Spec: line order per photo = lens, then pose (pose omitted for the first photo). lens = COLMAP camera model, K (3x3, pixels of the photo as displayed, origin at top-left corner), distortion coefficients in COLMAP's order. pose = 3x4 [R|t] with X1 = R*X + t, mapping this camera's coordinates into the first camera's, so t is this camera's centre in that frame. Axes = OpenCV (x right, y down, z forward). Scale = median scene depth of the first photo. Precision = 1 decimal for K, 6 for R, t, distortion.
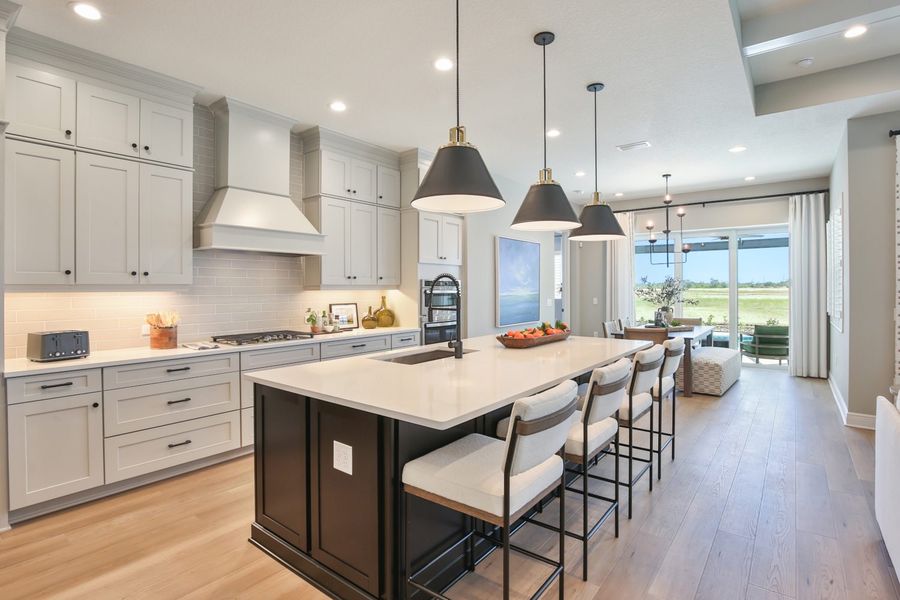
lens RADIAL K [[437.2, 0, 450.0], [0, 437.2, 289.1], [0, 0, 1]] dist [-0.029504, 0.003445]
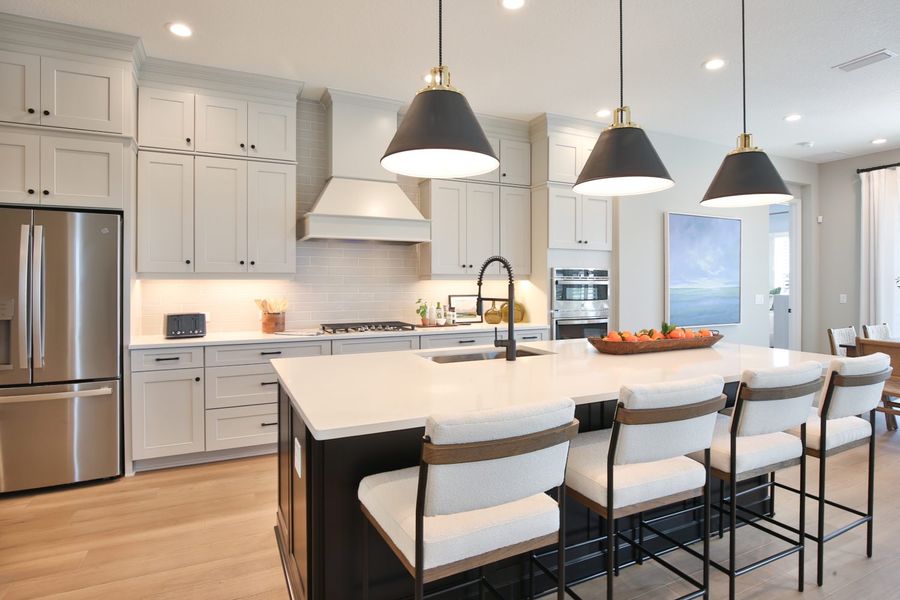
lens RADIAL K [[477.7, 0, 464.9], [0, 477.7, 285.7], [0, 0, 1]] dist [-0.021864, 0.000710]
pose [[0.902655, 0.003852, -0.430349, 0.211139], [-0.002826, 0.999991, 0.003022, 0.012027], [0.430356, -0.001512, 0.902658, 0.109846]]
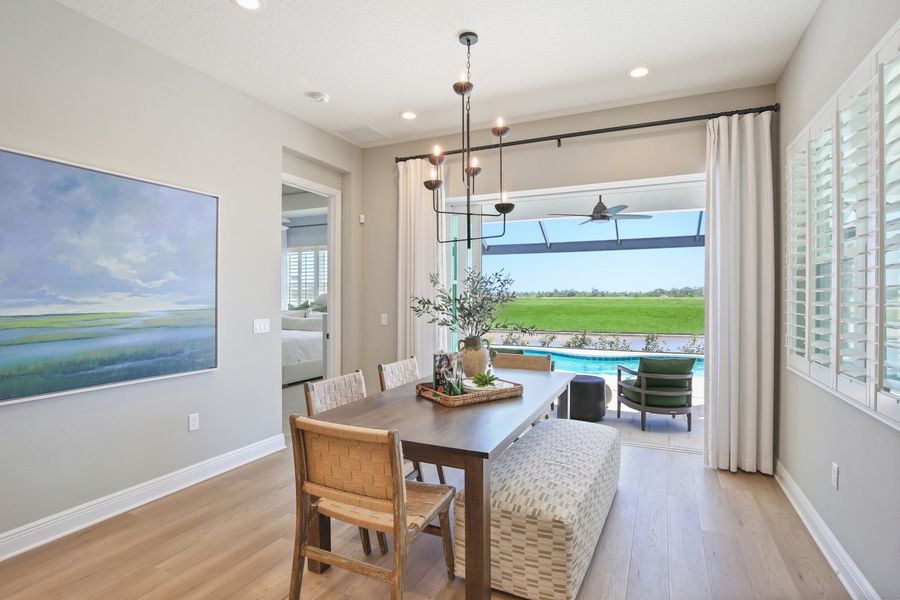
lens RADIAL K [[437.2, 0, 446.5], [0, 437.2, 304.2], [0, 0, 1]] dist [-0.029504, 0.003445]
pose [[0.976036, -0.000598, 0.217607, 0.556511], [-0.002781, 0.999880, 0.015220, -0.001316], [-0.217590, -0.015460, 0.975918, 0.839851]]
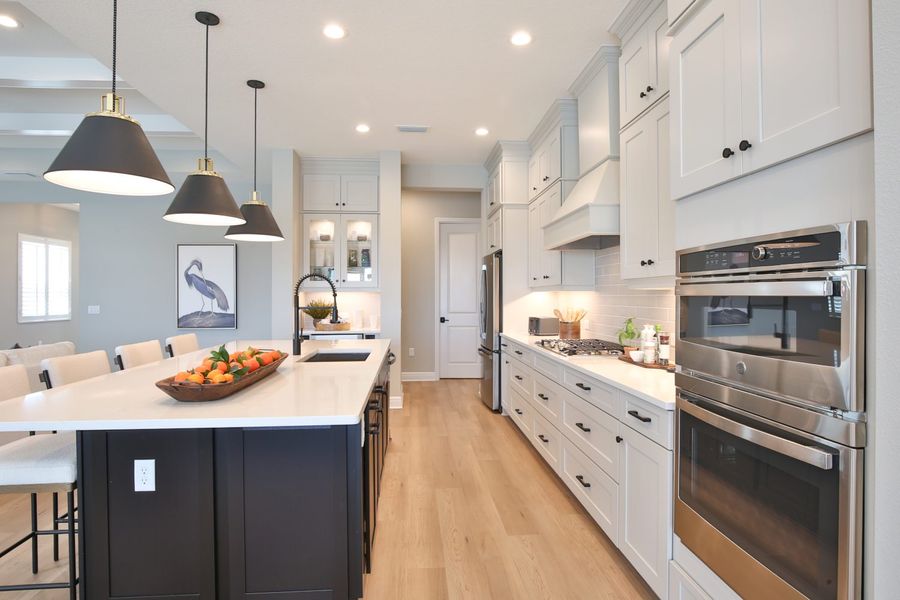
lens RADIAL K [[477.7, 0, 456.7], [0, 477.7, 296.4], [0, 0, 1]] dist [-0.021864, 0.000710]
pose [[-0.727281, 0.005667, -0.686316, 0.324529], [0.004257, 0.999984, 0.003745, 0.010505], [0.686326, -0.000198, -0.727294, 1.332840]]
